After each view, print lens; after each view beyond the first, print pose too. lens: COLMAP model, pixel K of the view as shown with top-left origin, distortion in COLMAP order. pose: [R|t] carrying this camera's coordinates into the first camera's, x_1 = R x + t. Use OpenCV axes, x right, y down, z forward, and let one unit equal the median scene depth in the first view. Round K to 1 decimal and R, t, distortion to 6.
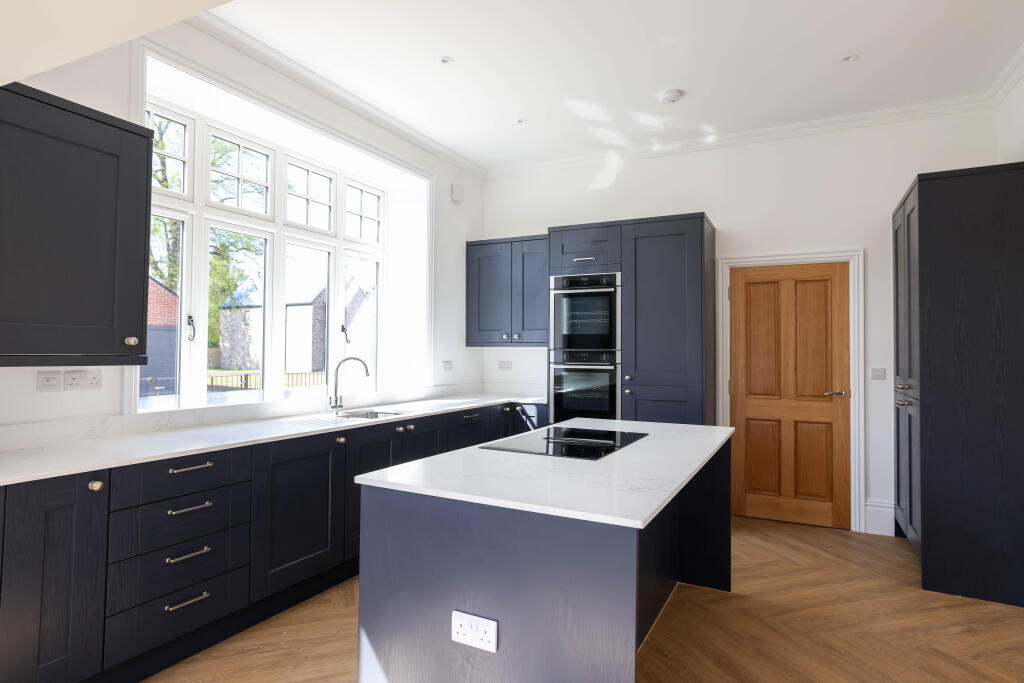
lens RADIAL K [[577.2, 0, 510.7], [0, 577.2, 331.5], [0, 0, 1]] dist [0.003561, 0.000797]
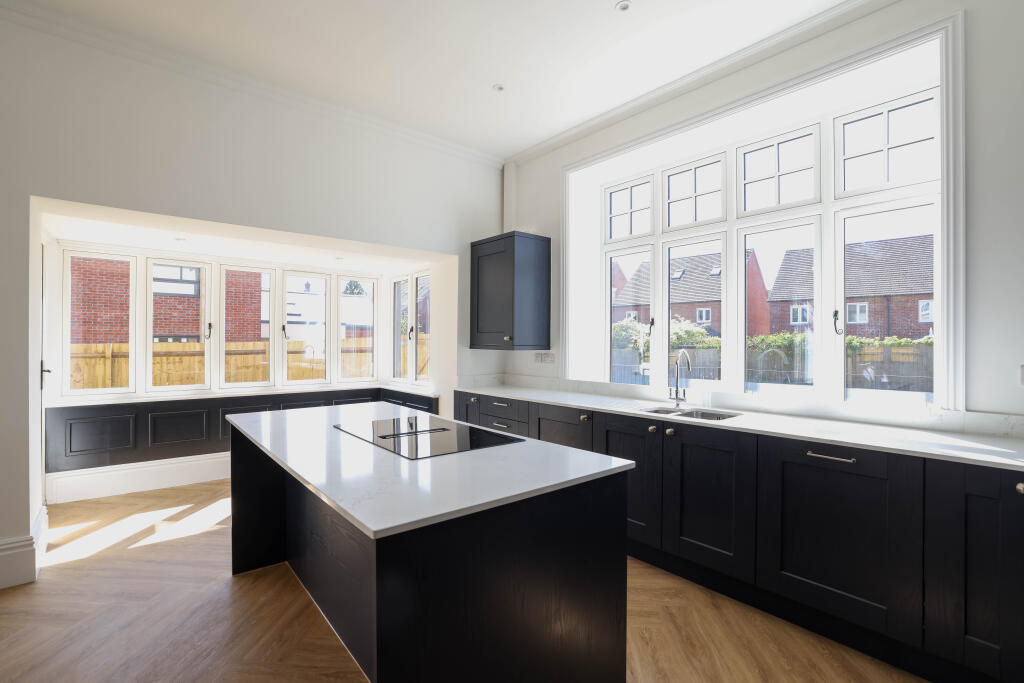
lens RADIAL K [[457.2, 0, 521.0], [0, 457.2, 341.1], [0, 0, 1]] dist [-0.029877, 0.003730]
pose [[-0.381499, -0.005554, -0.924353, 0.523696], [0.031042, 0.999341, -0.018816, 0.035397], [0.923848, -0.035872, -0.381075, 1.015940]]
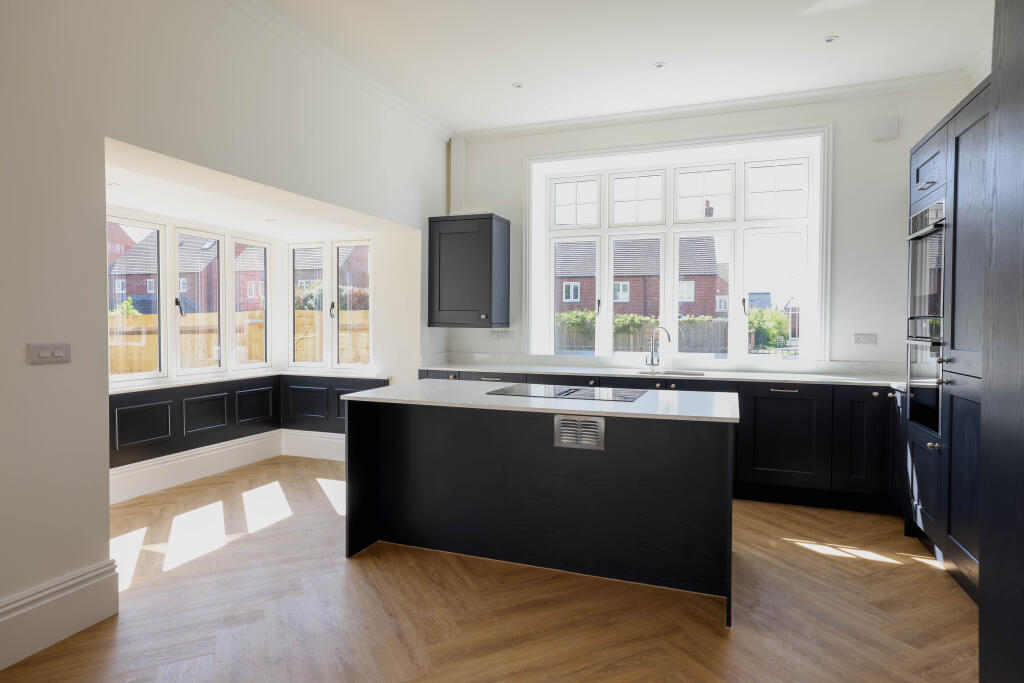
lens RADIAL K [[576.6, 0, 512.6], [0, 576.6, 335.1], [0, 0, 1]] dist [-0.014863, -0.001073]
pose [[0.123850, 0.024007, -0.992010, 0.913092], [0.033836, 0.999024, 0.028401, 0.016600], [0.991724, -0.037084, 0.122917, 0.515361]]
